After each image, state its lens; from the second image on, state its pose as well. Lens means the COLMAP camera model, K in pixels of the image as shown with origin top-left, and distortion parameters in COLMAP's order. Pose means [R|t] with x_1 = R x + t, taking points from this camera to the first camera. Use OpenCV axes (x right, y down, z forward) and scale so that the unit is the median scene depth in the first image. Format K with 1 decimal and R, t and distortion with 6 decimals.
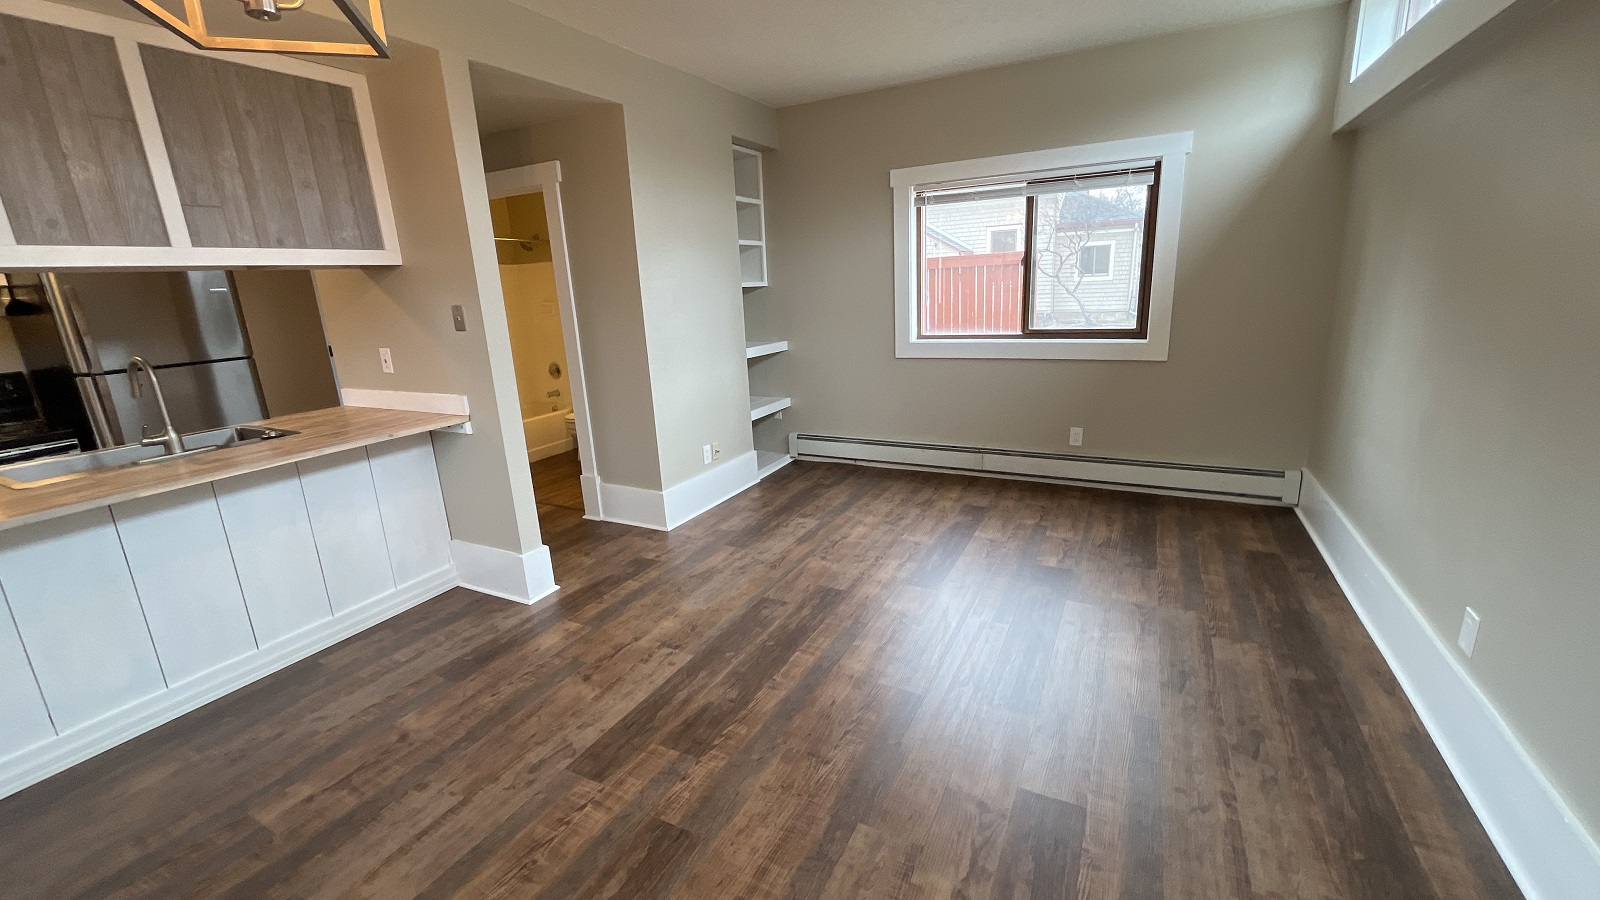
lens RADIAL K [[645.9, 0, 795.2], [0, 645.9, 450.3], [0, 0, 1]] dist [-0.001087, 0.000673]
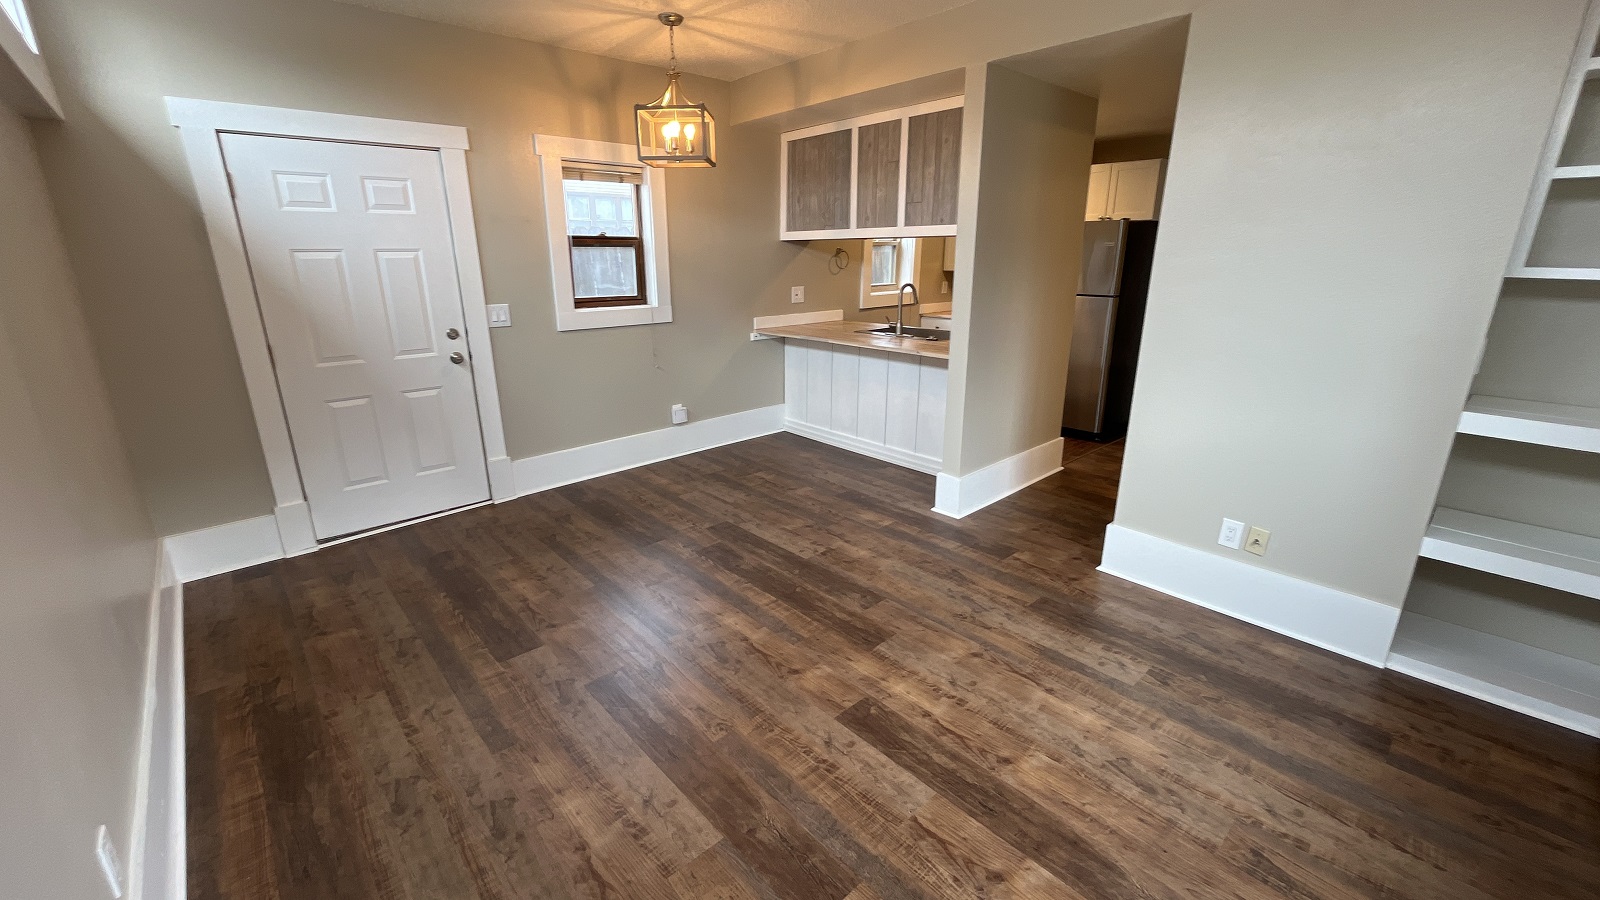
lens RADIAL K [[645.9, 0, 794.8], [0, 645.9, 445.9], [0, 0, 1]] dist [-0.001087, 0.000673]
pose [[-0.338785, 0.321473, -0.884240, 0.848685], [-0.216065, 0.888117, 0.405665, -0.366818], [0.915719, 0.328487, -0.231421, 1.128892]]
